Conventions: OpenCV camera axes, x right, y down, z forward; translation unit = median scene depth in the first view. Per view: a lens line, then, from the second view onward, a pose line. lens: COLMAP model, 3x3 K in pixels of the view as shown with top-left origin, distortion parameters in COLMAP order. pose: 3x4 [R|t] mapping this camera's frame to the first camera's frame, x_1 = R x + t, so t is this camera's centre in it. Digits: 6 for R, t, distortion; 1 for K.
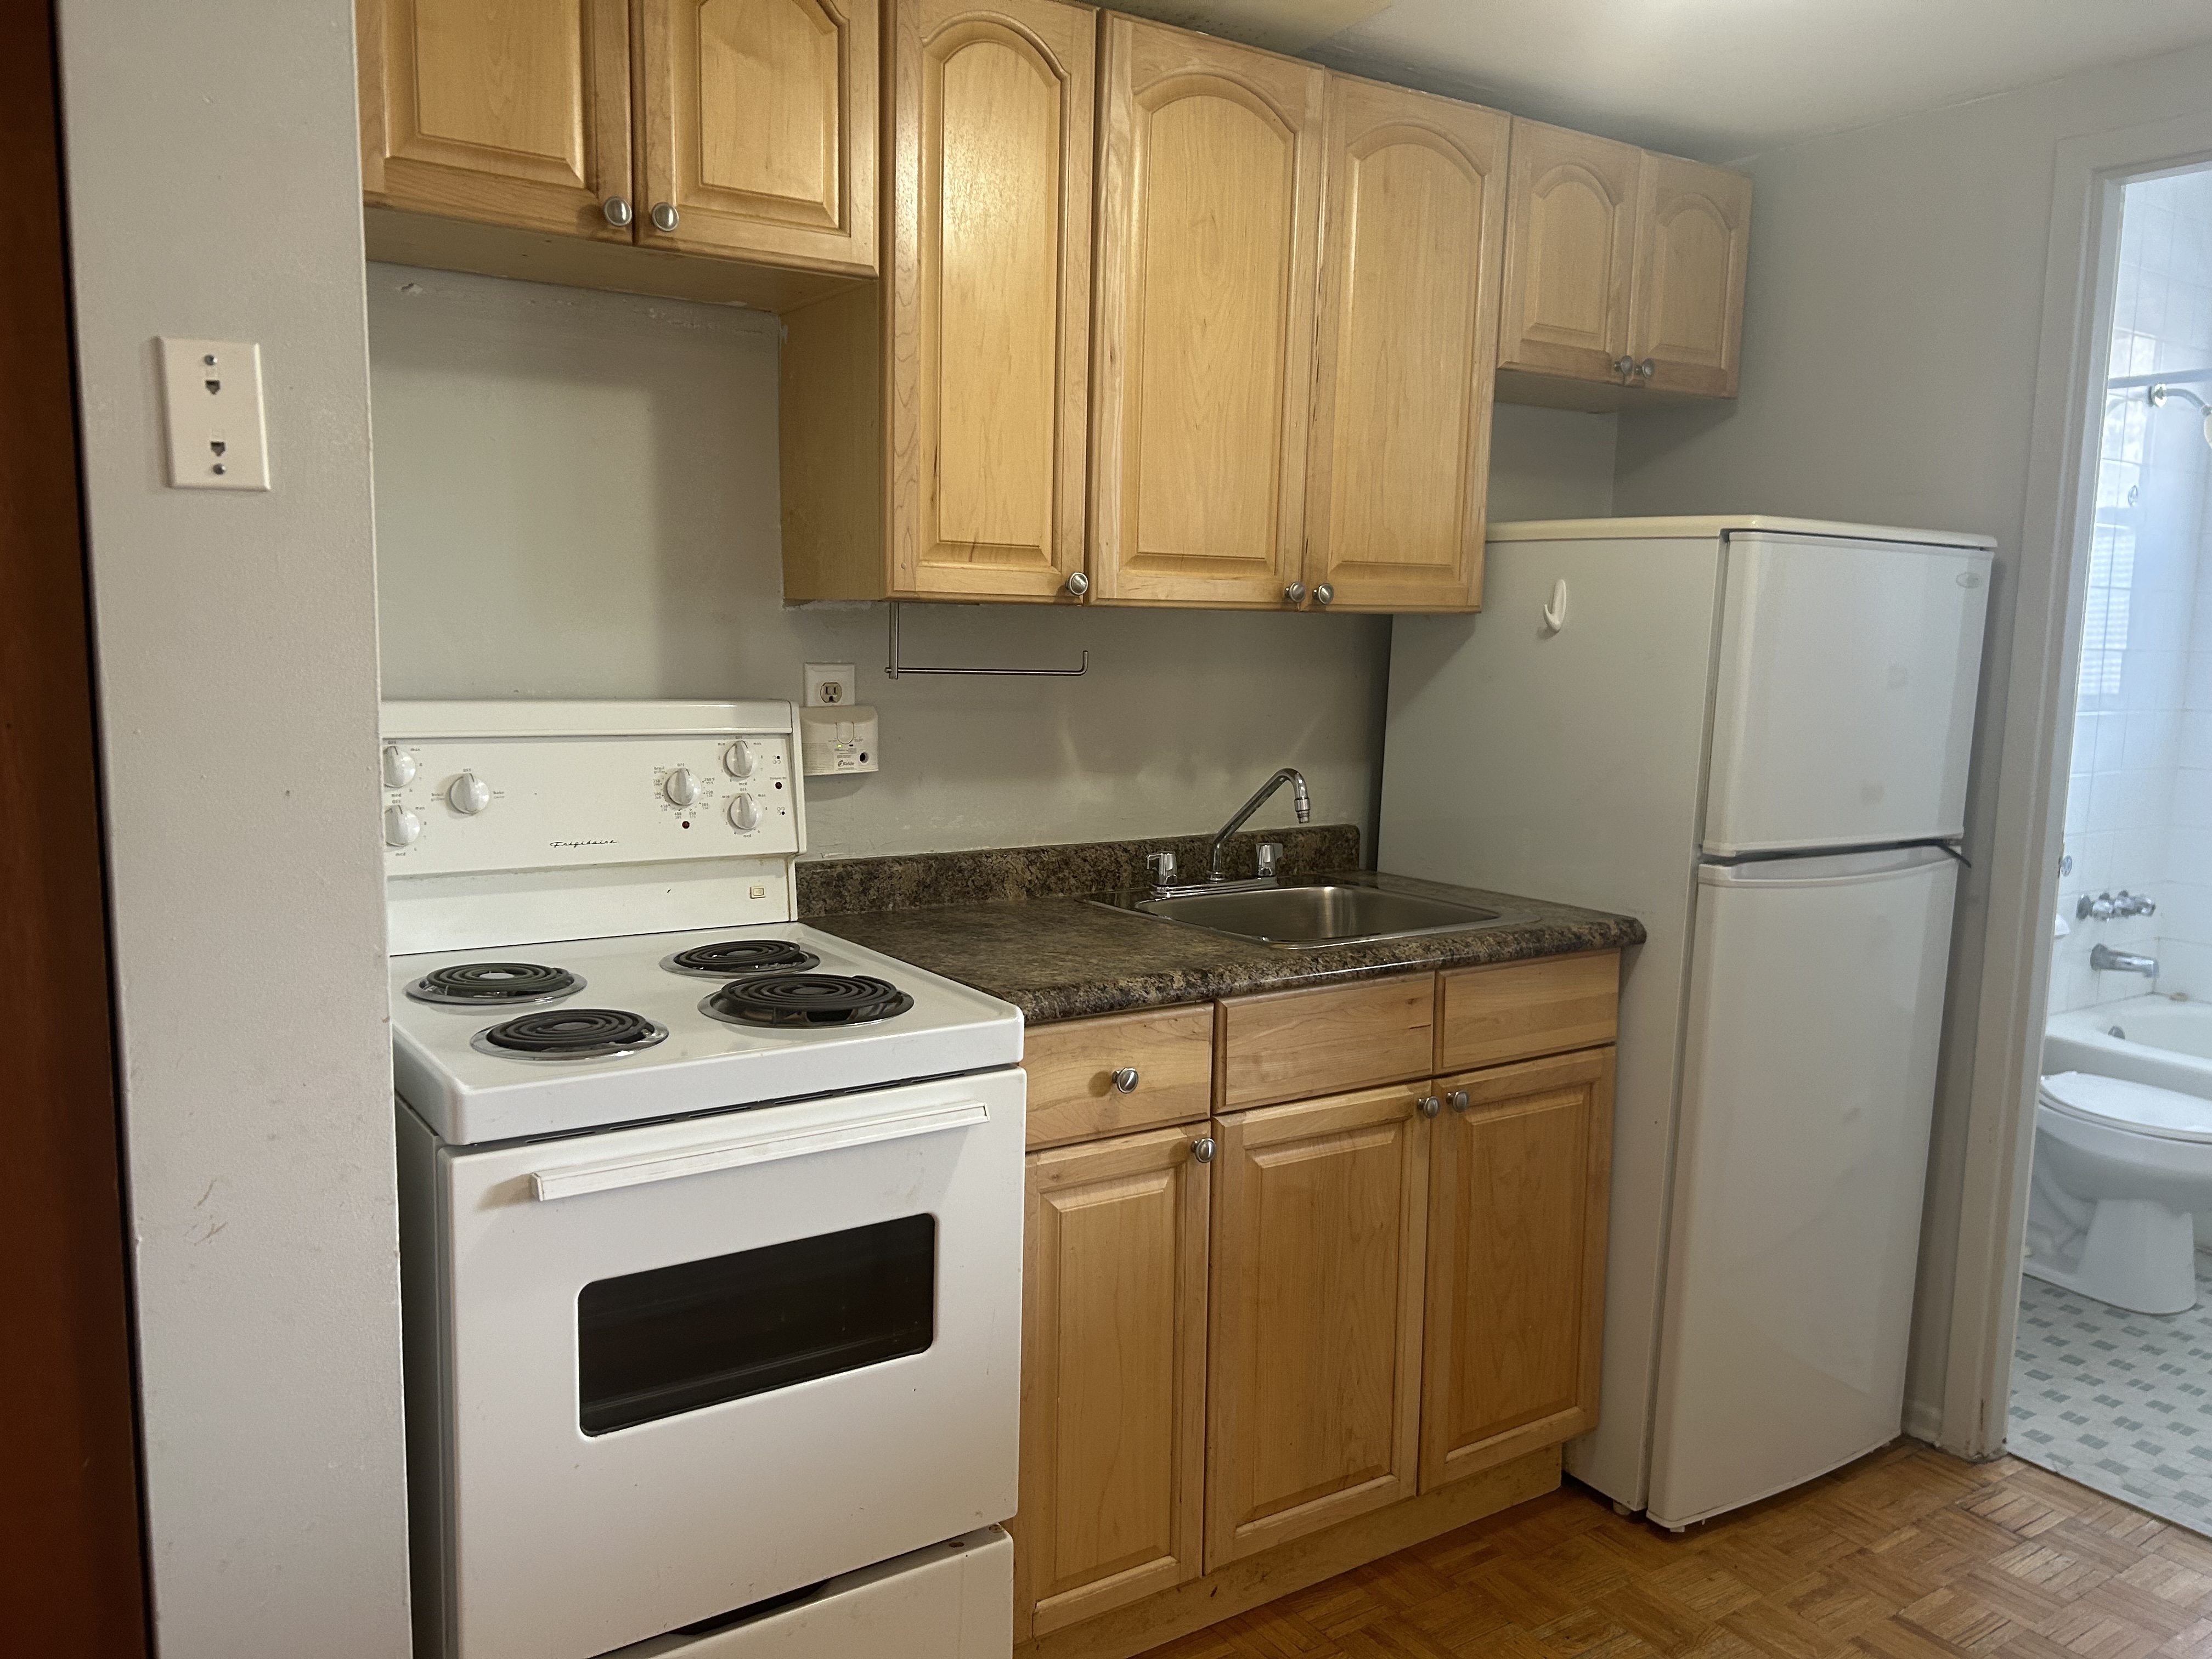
lens RADIAL K [[1673.4, 0, 1106.5], [0, 1673.4, 832.3], [0, 0, 1]] dist [0.048459, -0.043455]
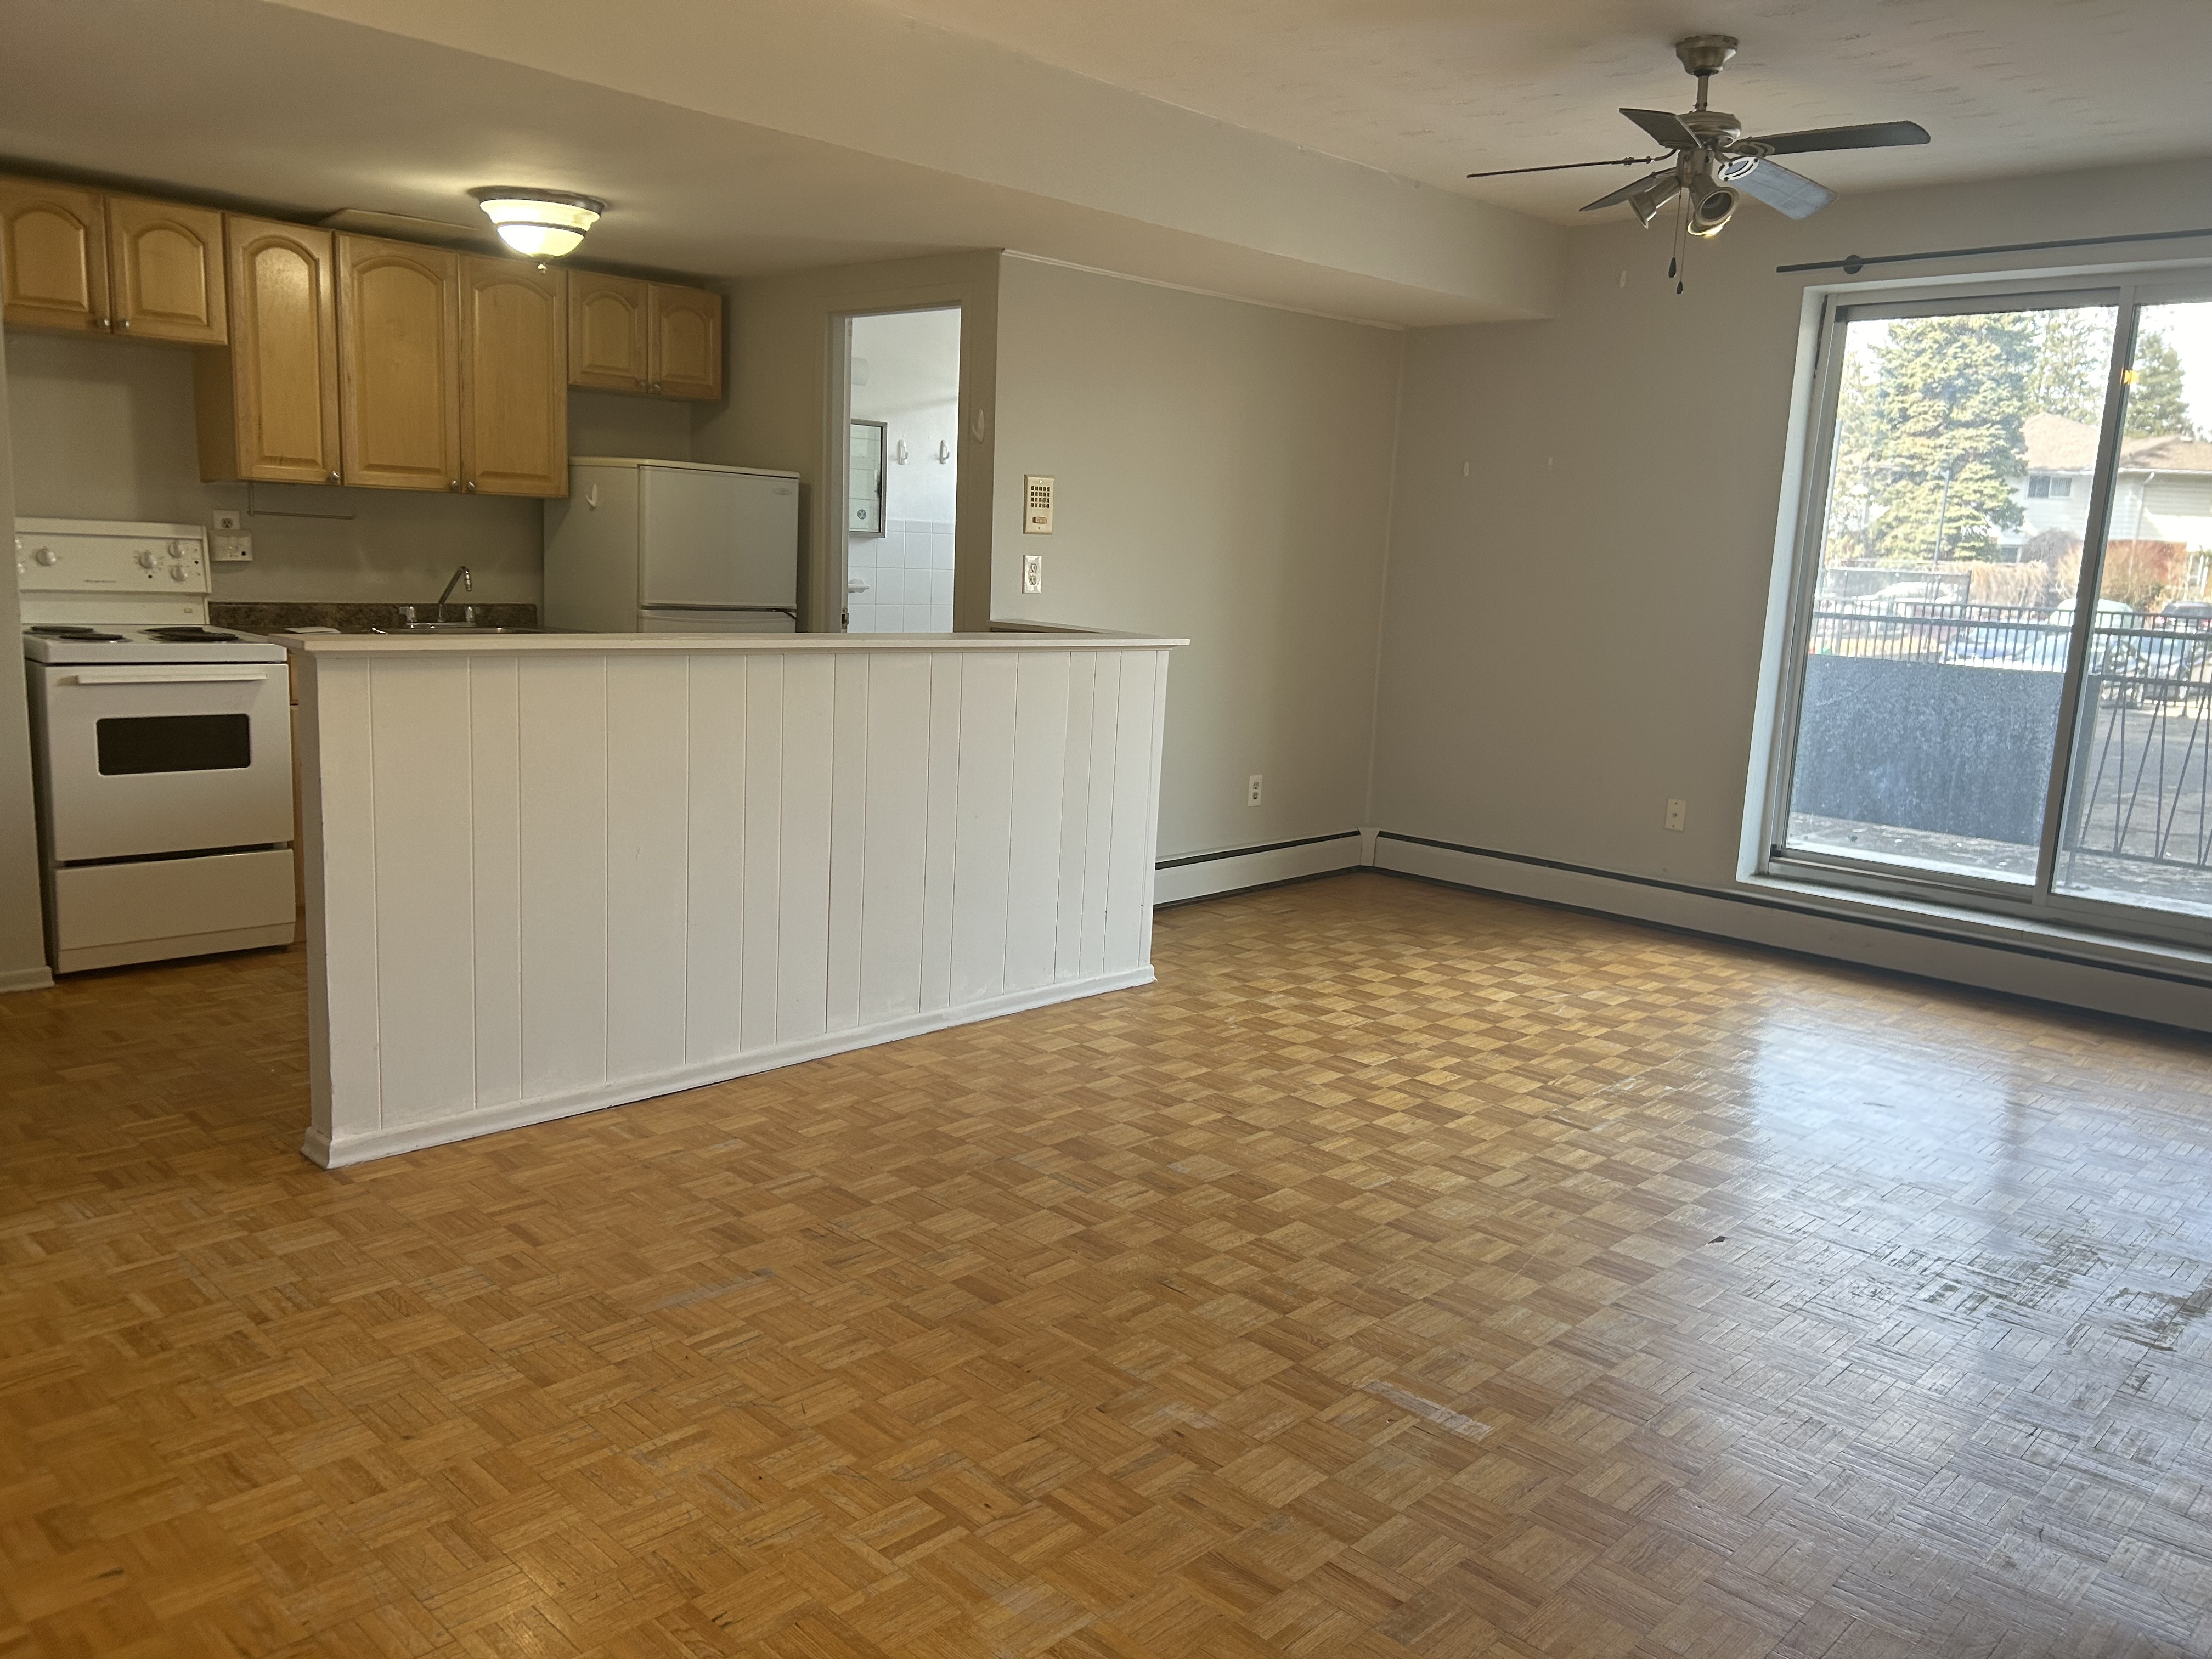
lens RADIAL K [[1673.4, 0, 1101.7], [0, 1673.4, 836.1], [0, 0, 1]] dist [0.048459, -0.043455]
pose [[0.980522, -0.009891, 0.196163, 0.541762], [-0.000987, 0.998470, 0.055280, 0.210086], [-0.196409, -0.054397, 0.979012, -1.471829]]
